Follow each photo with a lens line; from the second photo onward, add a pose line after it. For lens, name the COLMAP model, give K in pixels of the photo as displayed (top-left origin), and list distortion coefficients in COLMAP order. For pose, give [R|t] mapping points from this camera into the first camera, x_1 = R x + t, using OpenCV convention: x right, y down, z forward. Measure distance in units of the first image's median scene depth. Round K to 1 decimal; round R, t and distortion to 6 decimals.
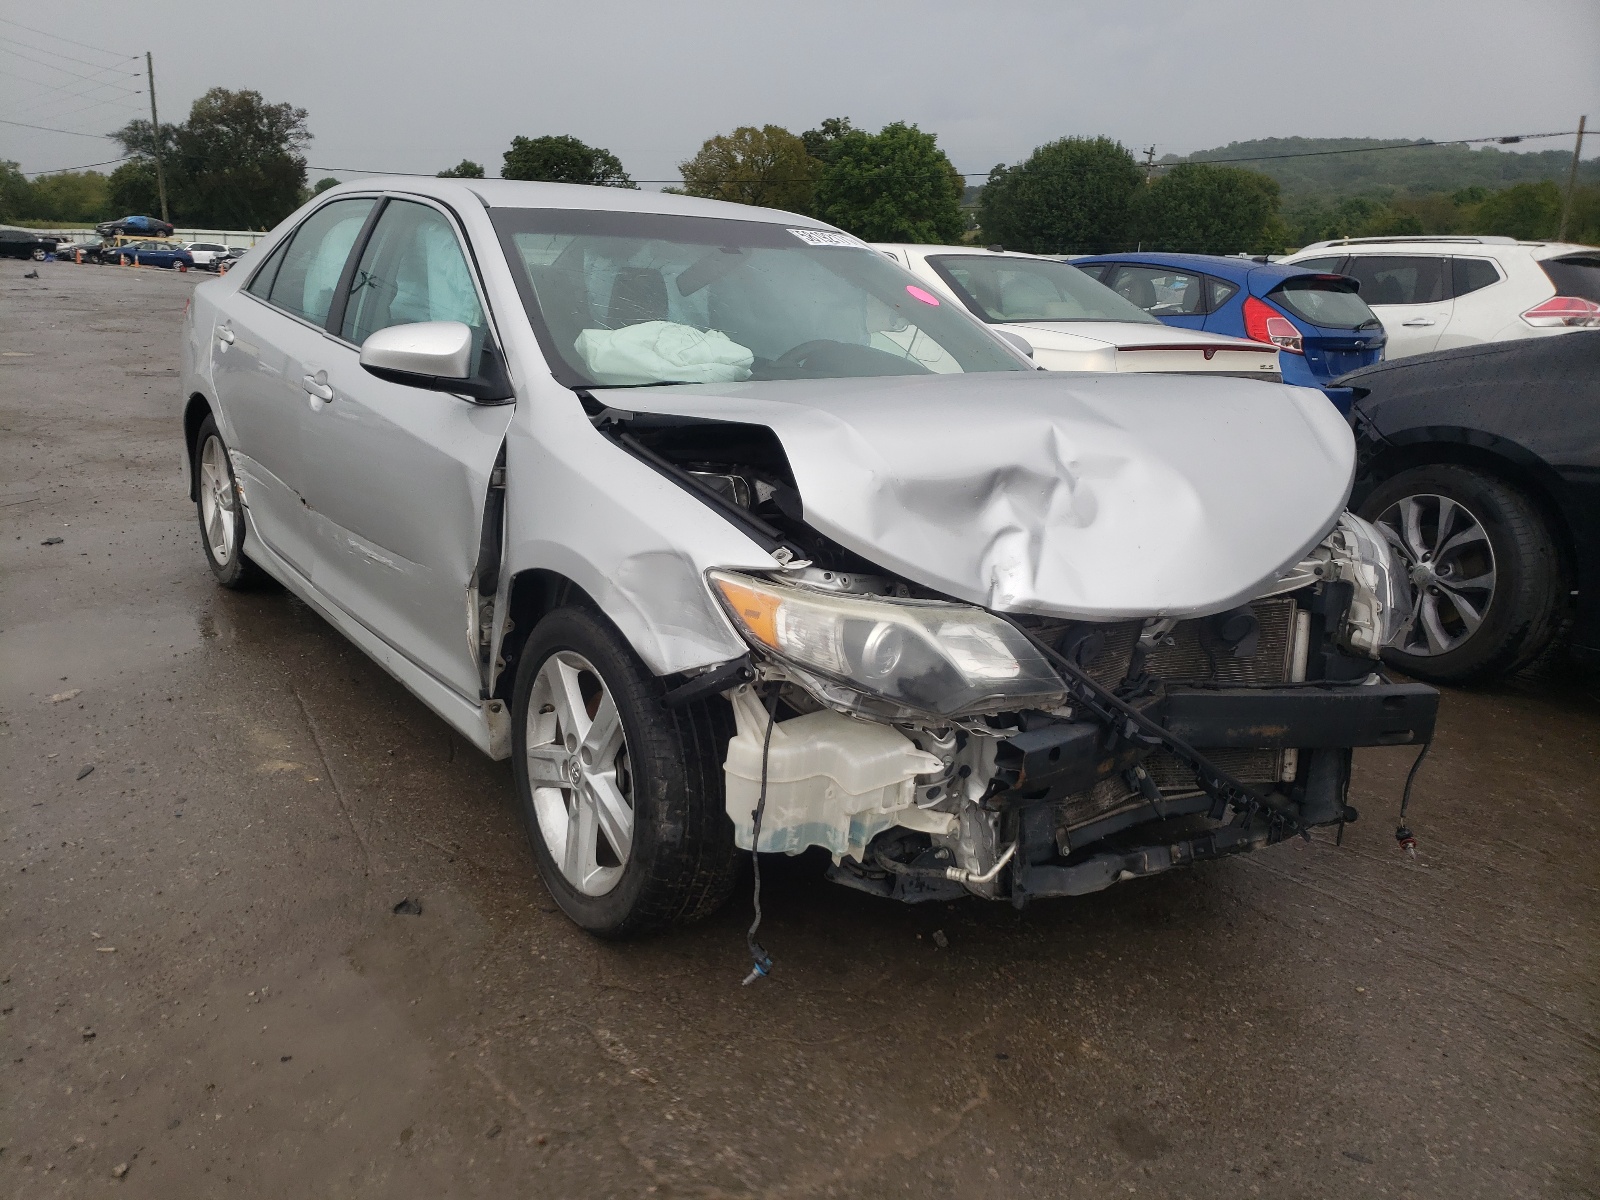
lens RADIAL K [[1300.1, 0, 794.3], [0, 1300.1, 610.1], [0, 0, 1]] dist [0.124042, -0.171641]
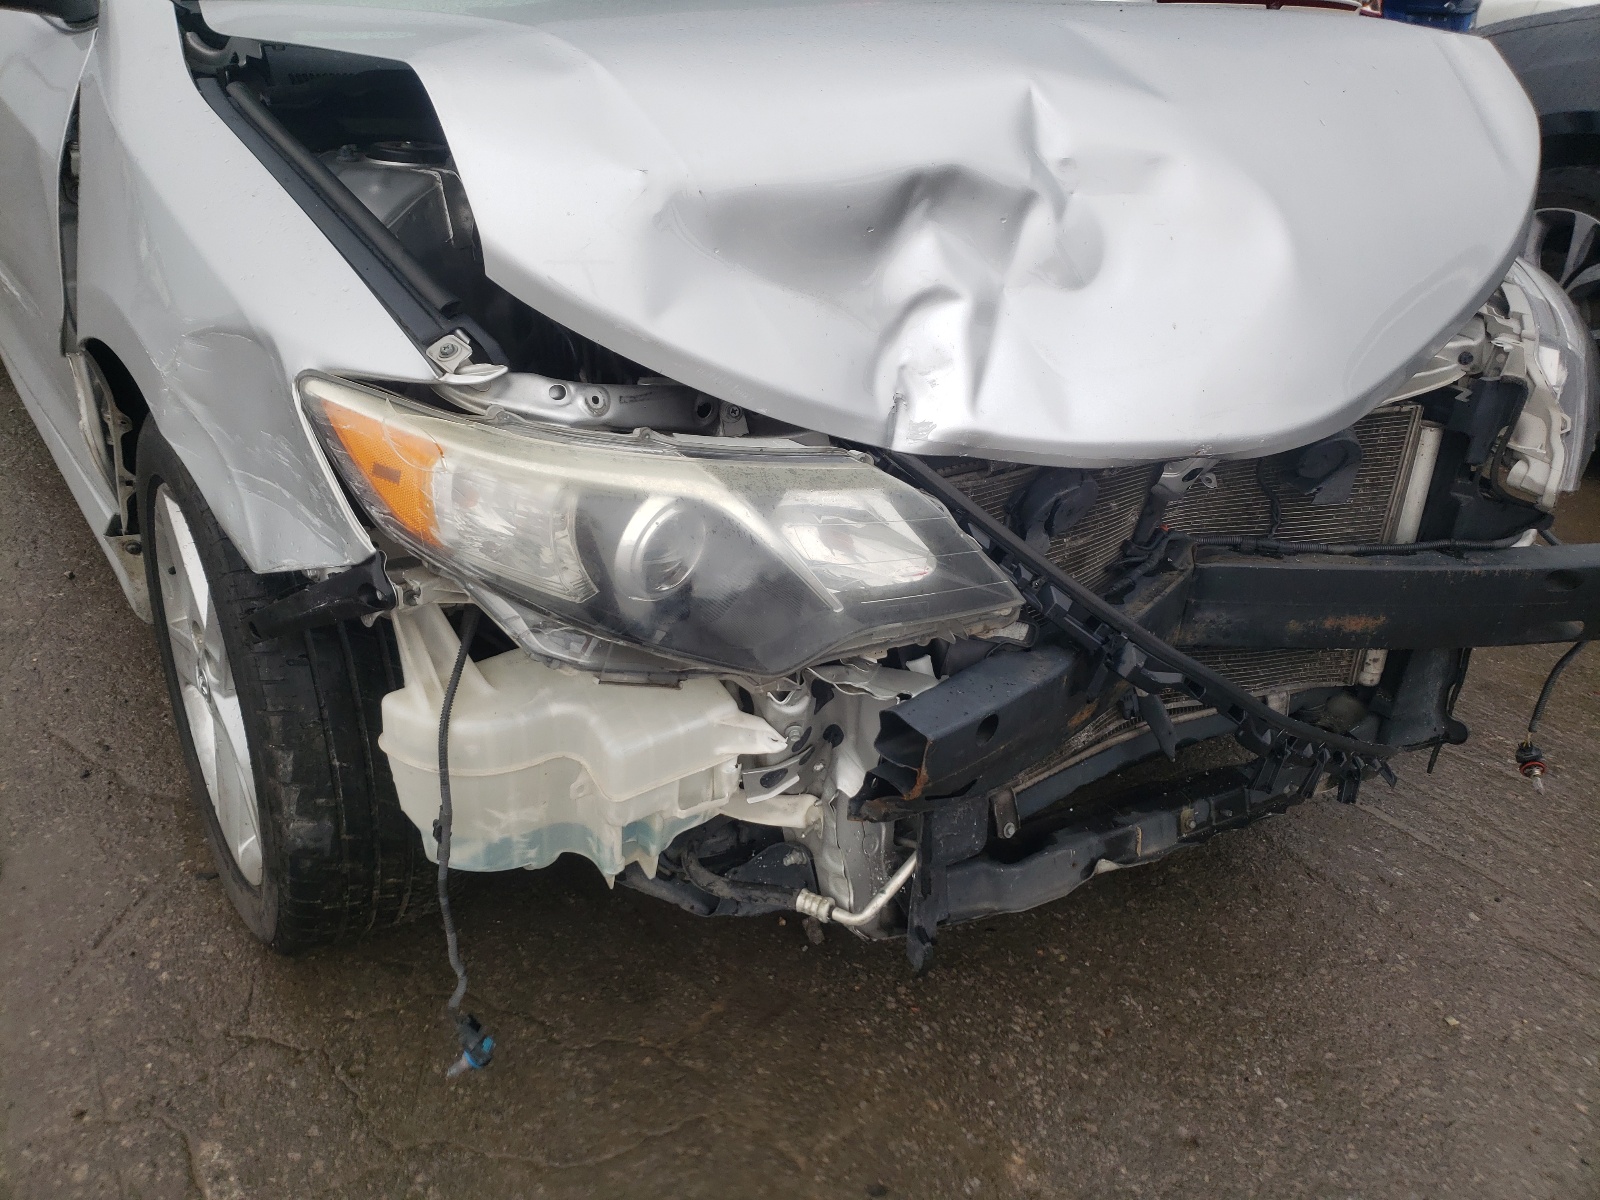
lens RADIAL K [[1300.1, 0, 794.3], [0, 1300.1, 610.1], [0, 0, 1]] dist [0.124042, -0.171641]
pose [[0.999821, 0.018850, 0.001587, 0.109854], [-0.018722, 0.974098, 0.225349, -0.056042], [0.002702, -0.225338, 0.974277, 0.452675]]
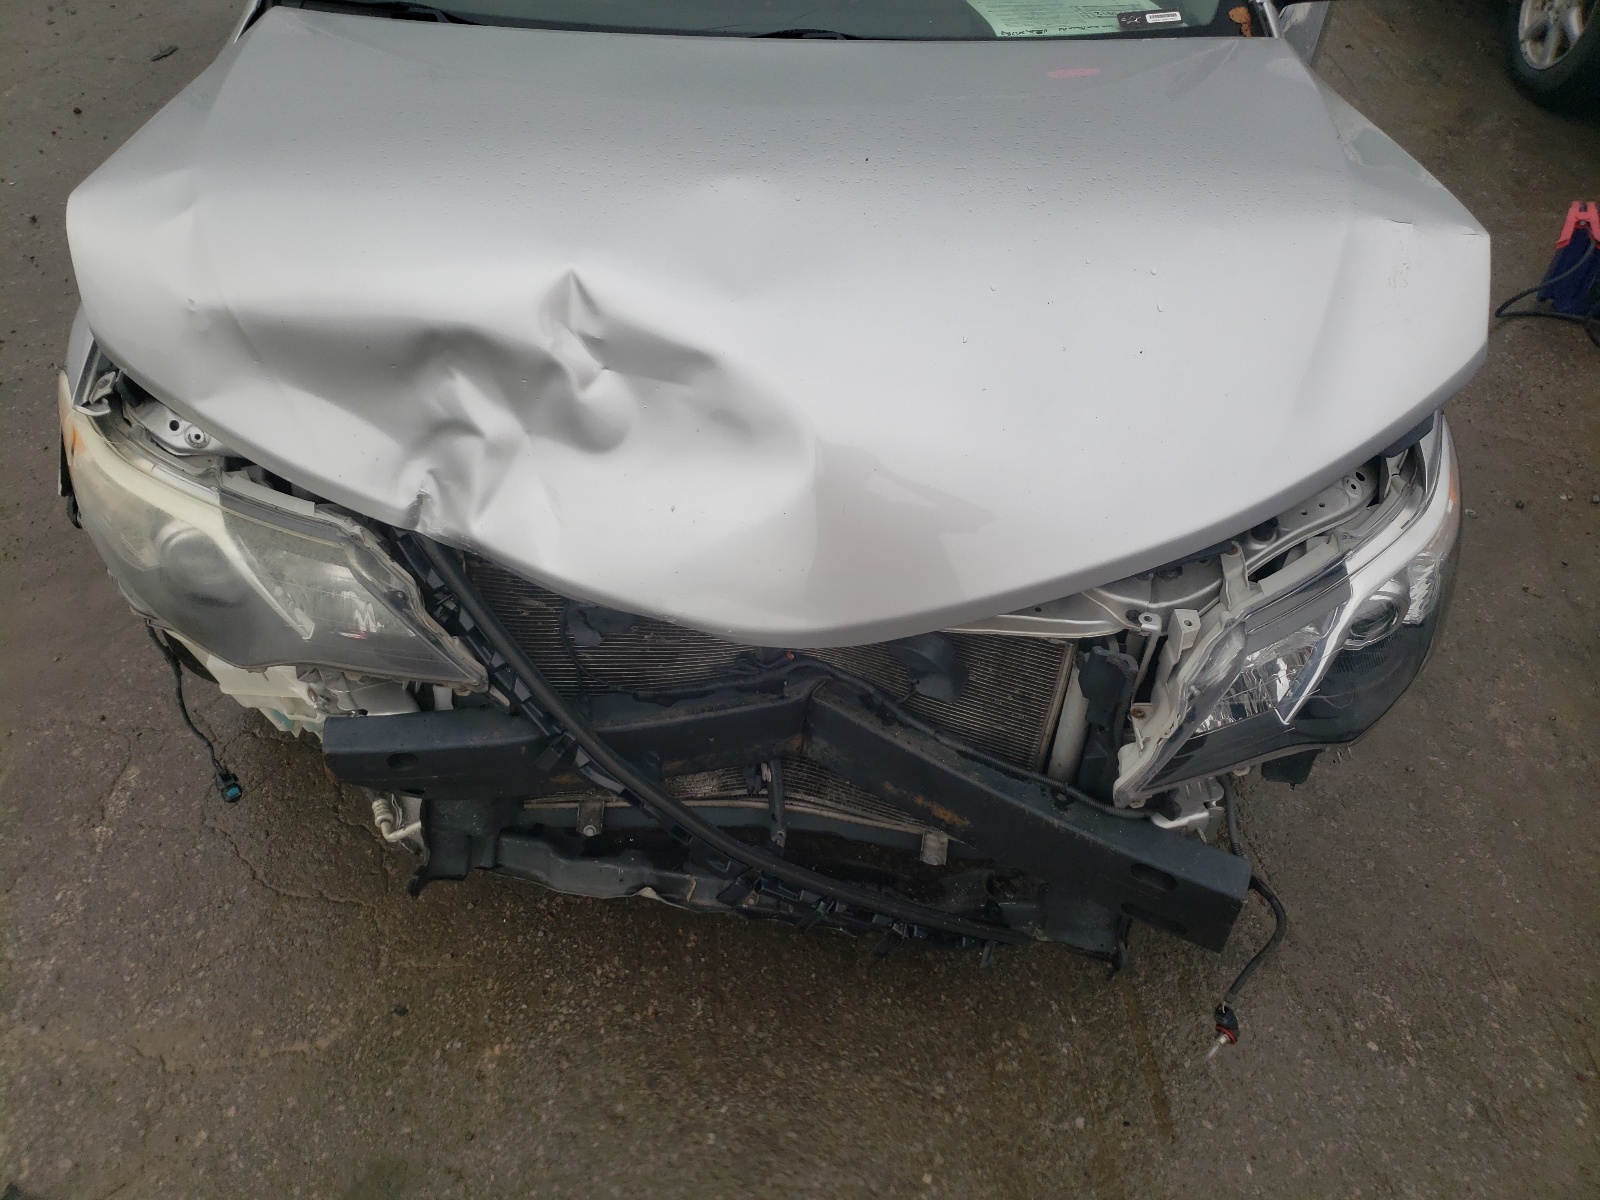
lens RADIAL K [[1300.1, 0, 794.3], [0, 1300.1, 610.1], [0, 0, 1]] dist [0.124042, -0.171641]
pose [[0.763486, 0.402263, -0.505247, 0.662140], [-0.144846, 0.869054, 0.473037, -0.316276], [0.629372, -0.287974, 0.721777, 0.603499]]
